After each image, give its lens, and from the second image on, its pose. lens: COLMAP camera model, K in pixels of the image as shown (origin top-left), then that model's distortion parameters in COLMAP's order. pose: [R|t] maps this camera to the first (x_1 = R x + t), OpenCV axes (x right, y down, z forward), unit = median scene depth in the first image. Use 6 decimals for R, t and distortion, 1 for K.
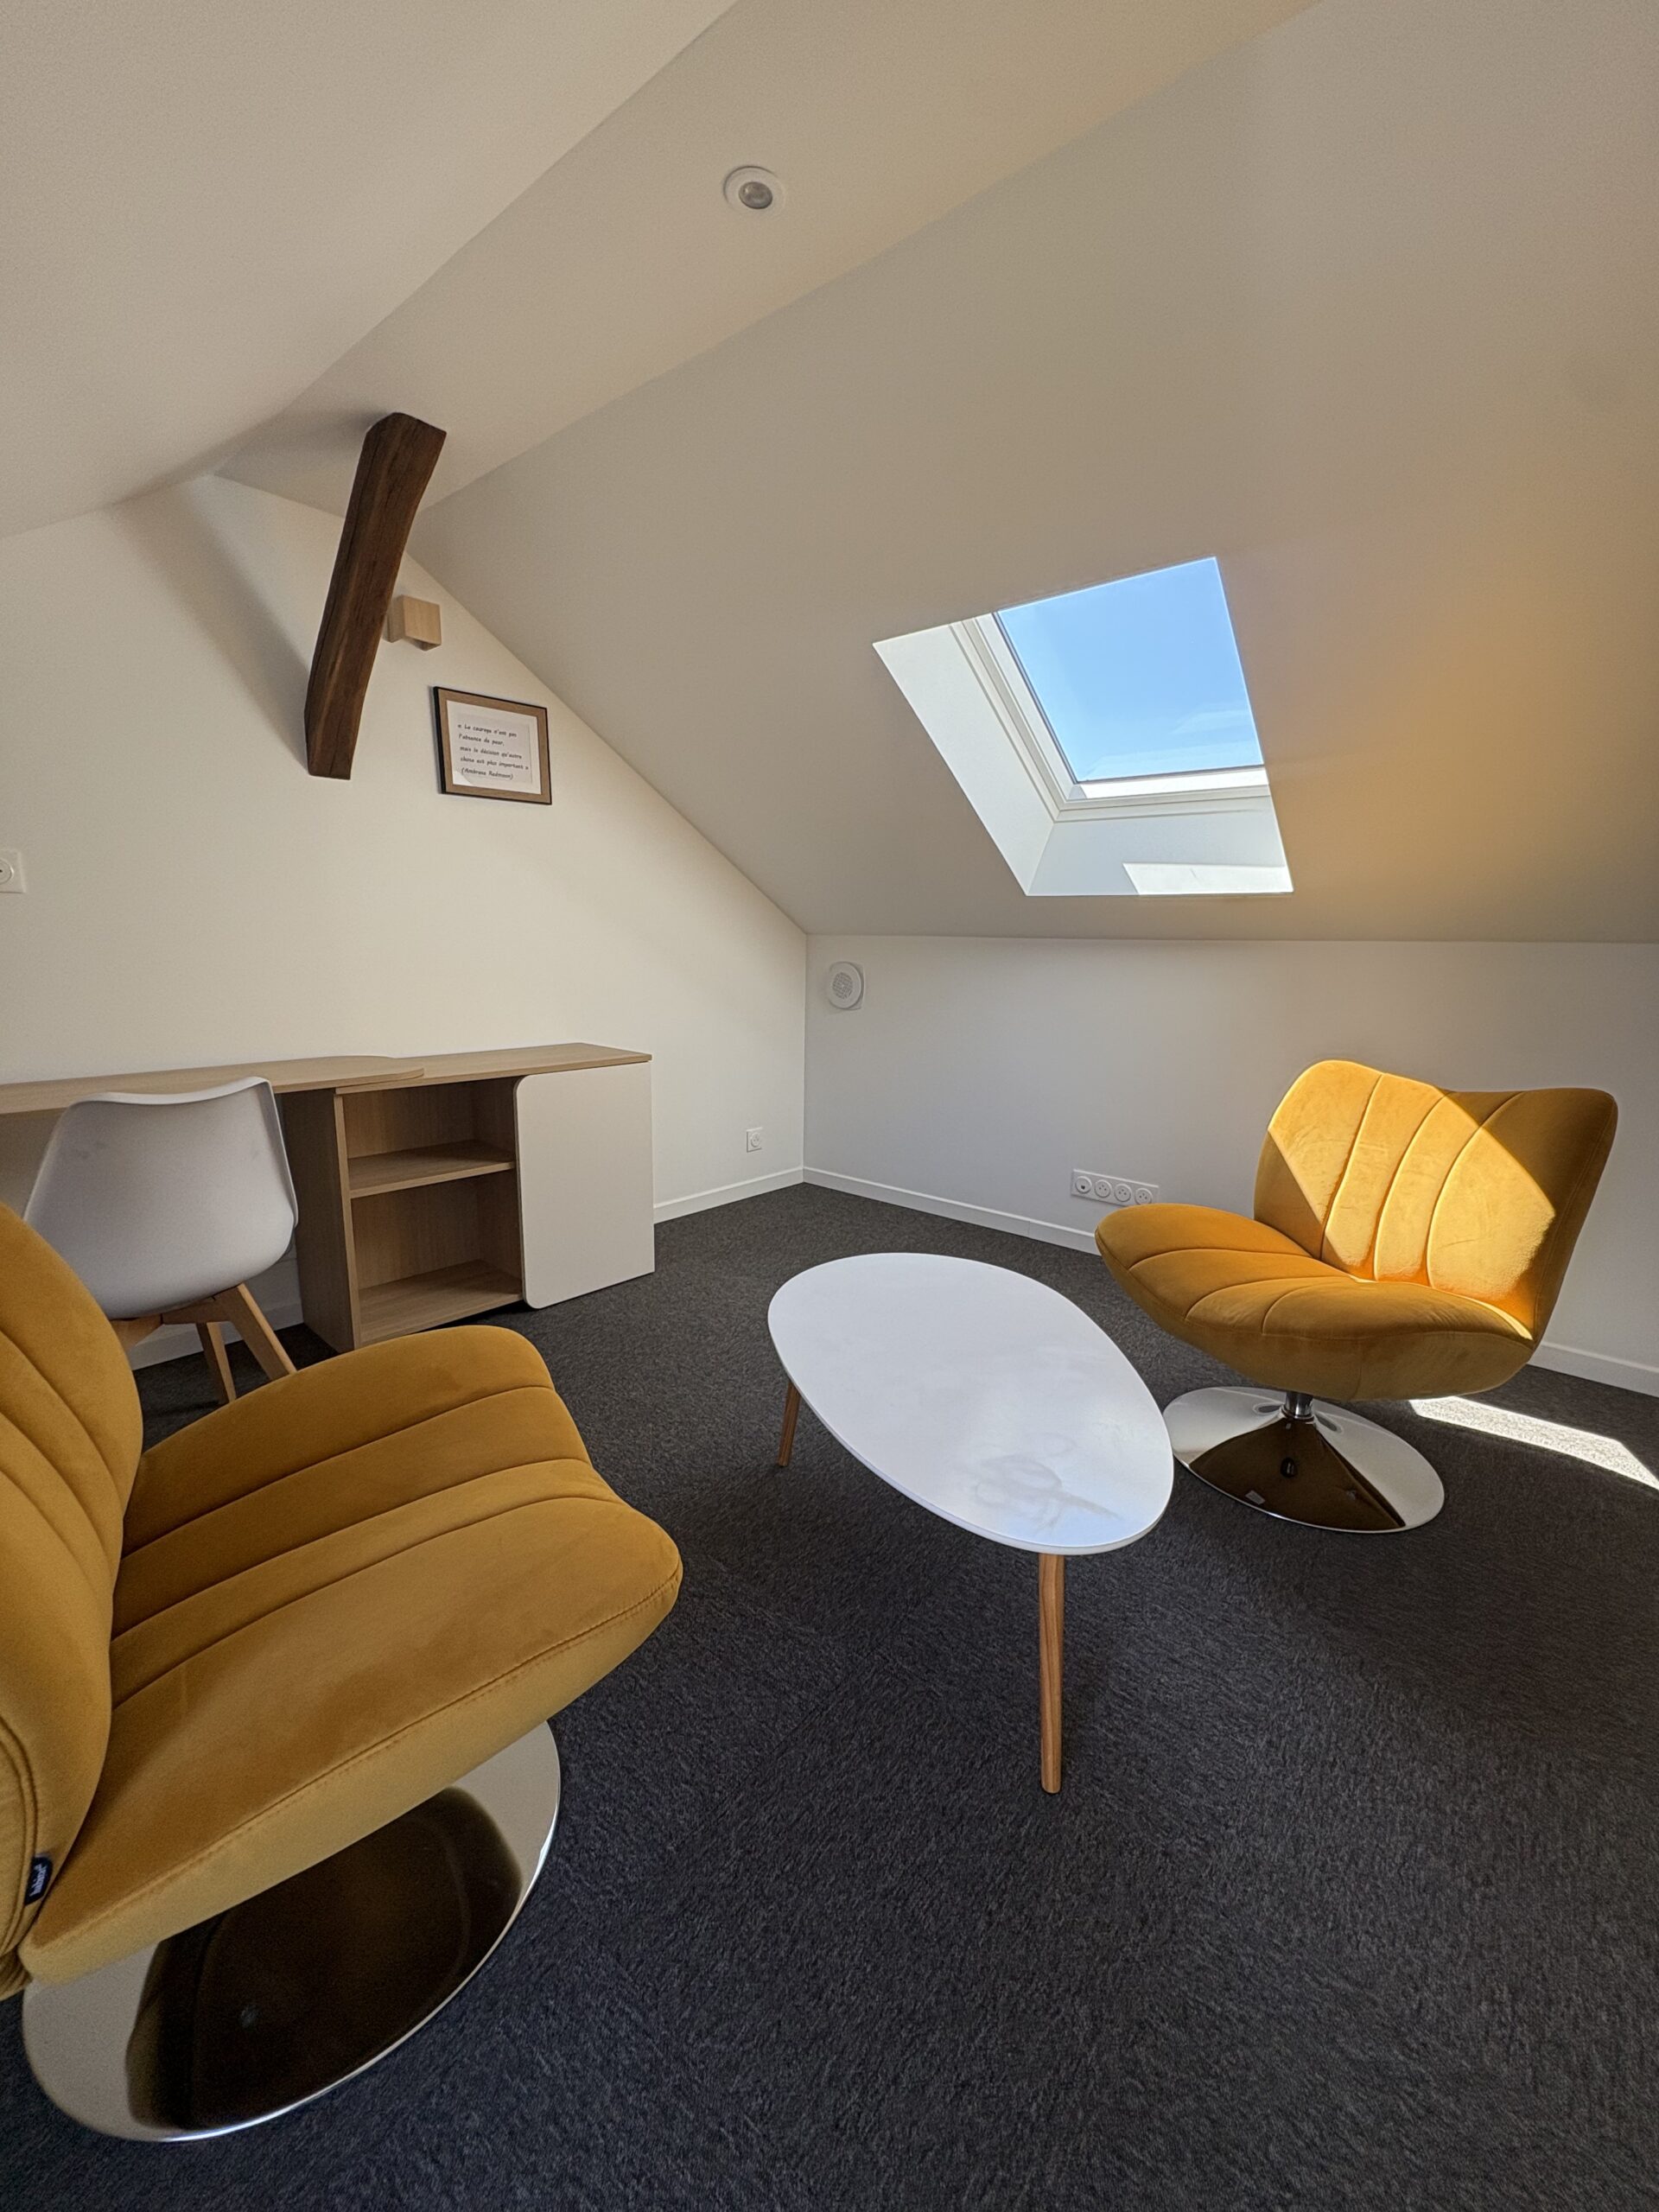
lens RADIAL K [[878.4, 0, 829.5], [0, 878.4, 1106.0], [0, 0, 1]] dist [-0.000093, 0.000174]
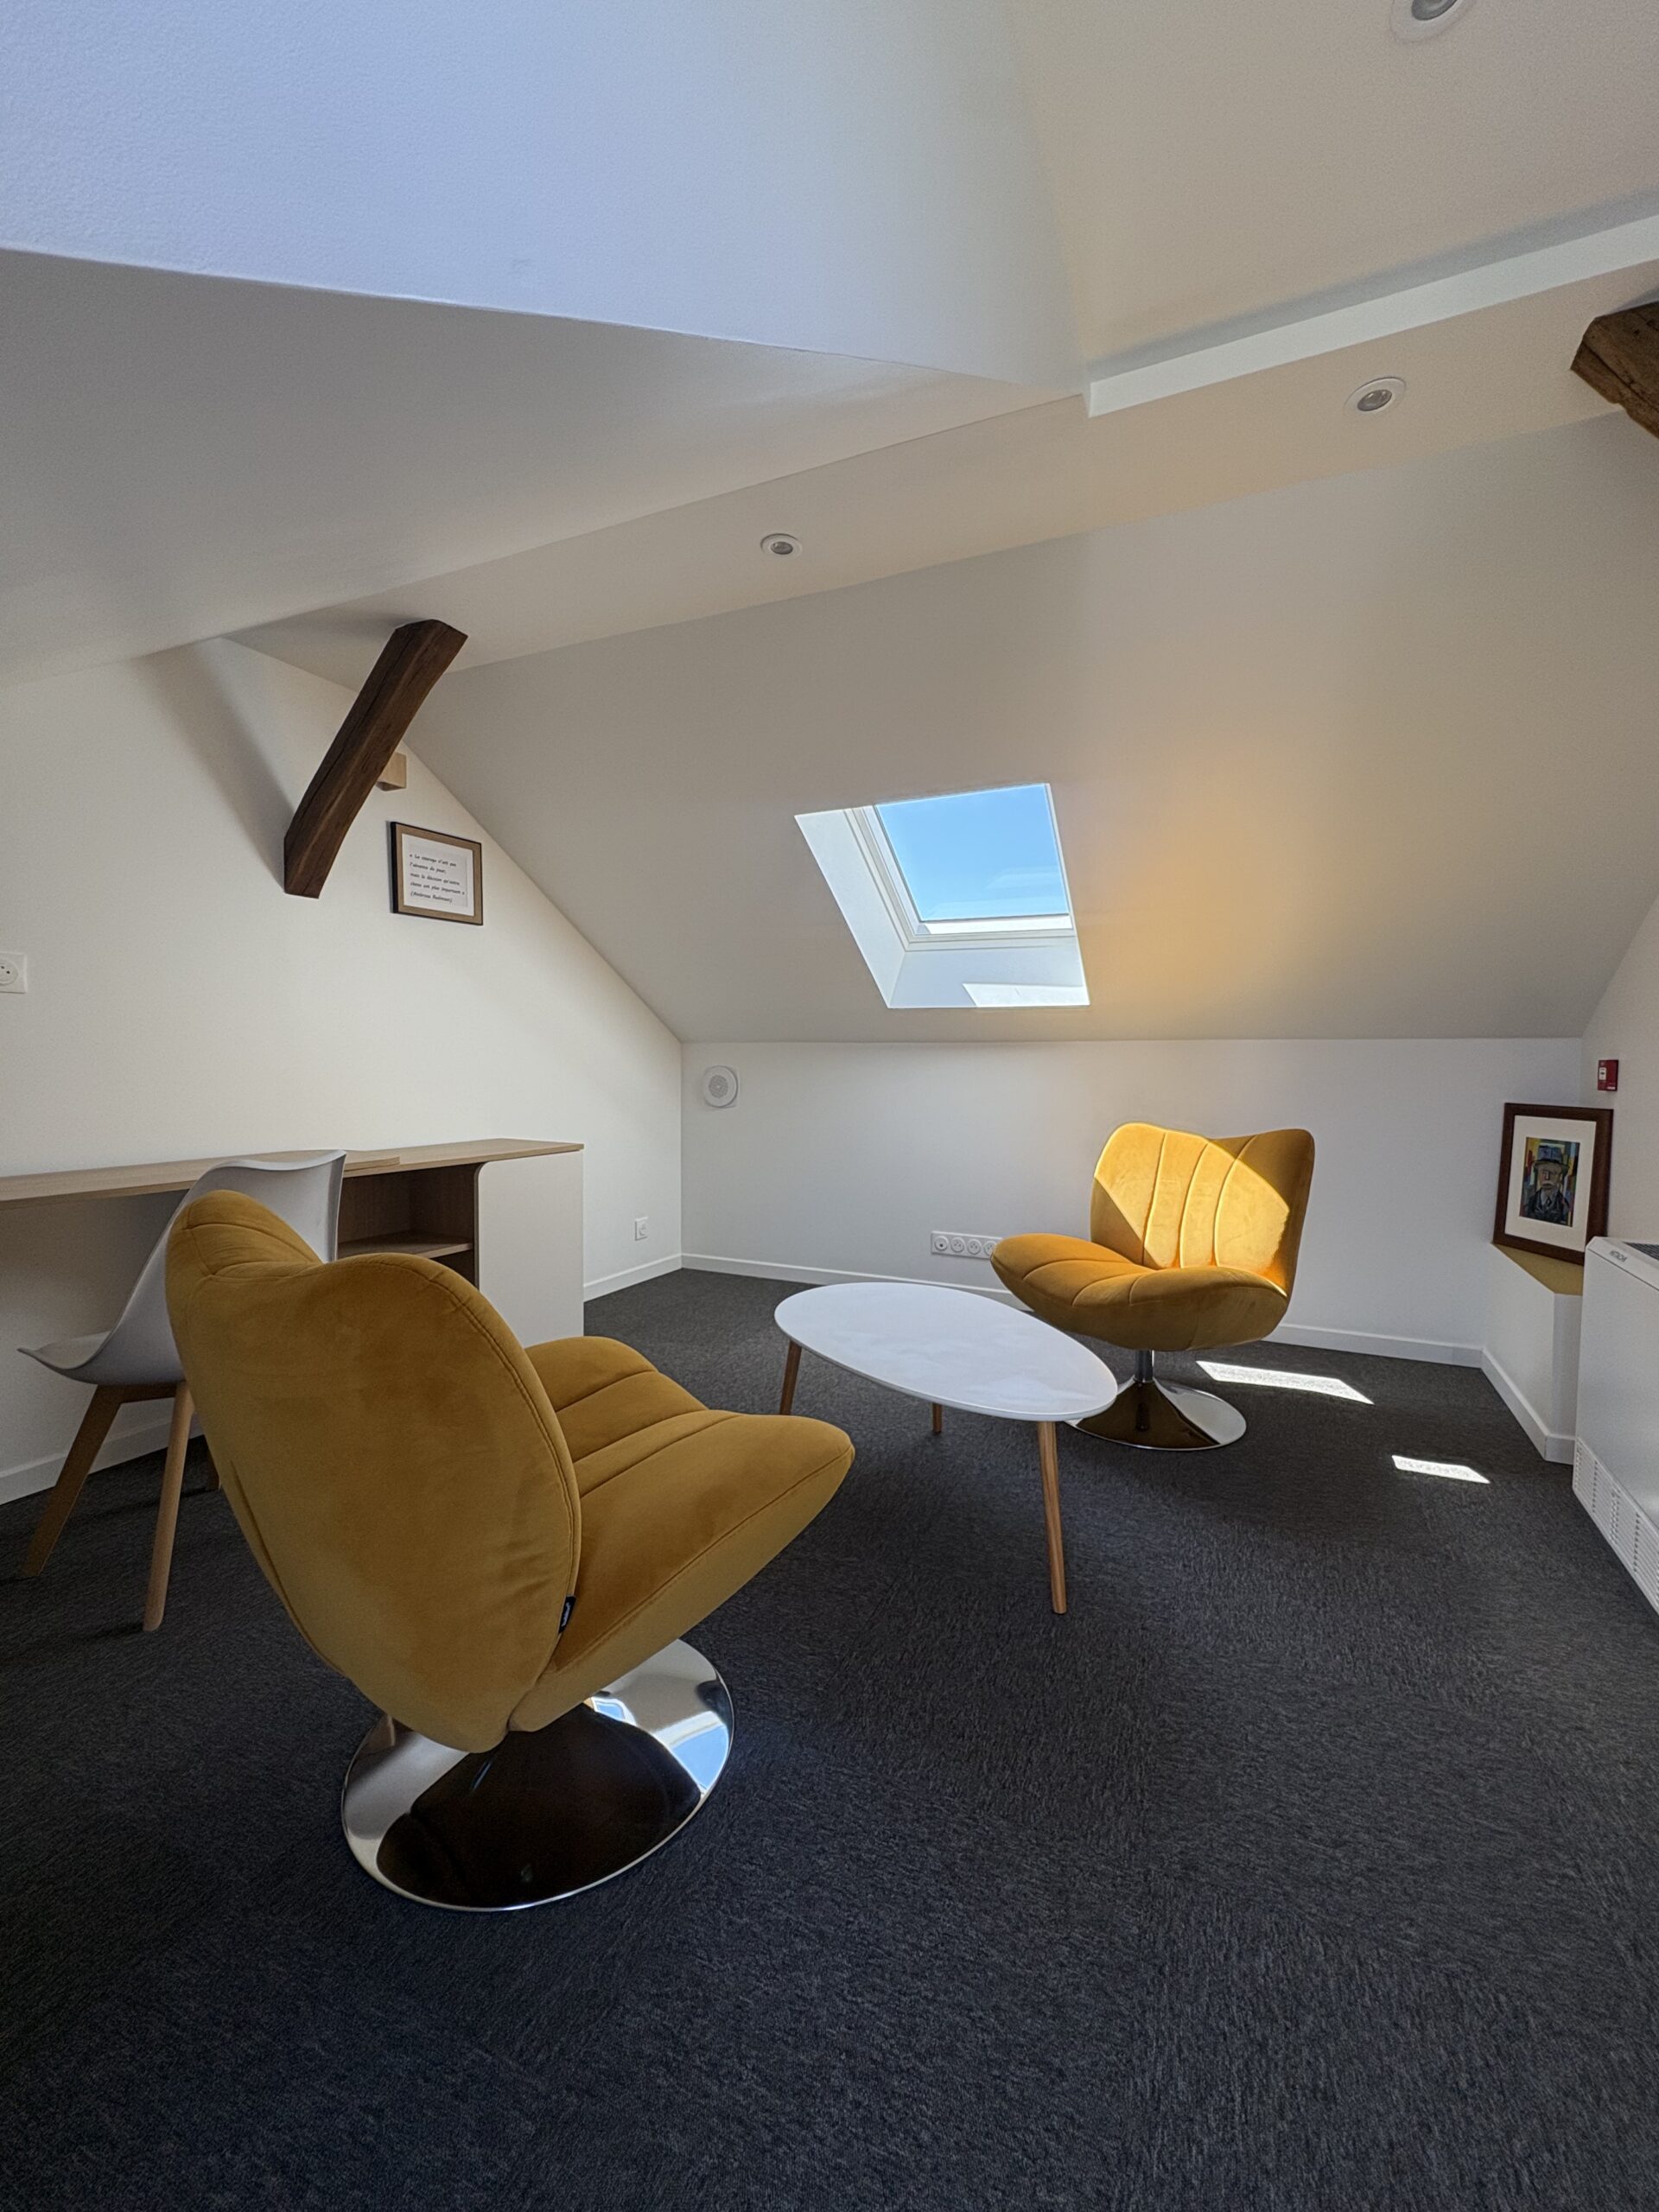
lens RADIAL K [[878.4, 0, 829.5], [0, 878.4, 1106.0], [0, 0, 1]] dist [-0.000093, 0.000174]
pose [[0.964381, -0.022177, 0.263587, -0.255363], [0.057651, 0.990146, -0.127619, 0.071373], [-0.258159, 0.138269, 0.956157, -0.204718]]
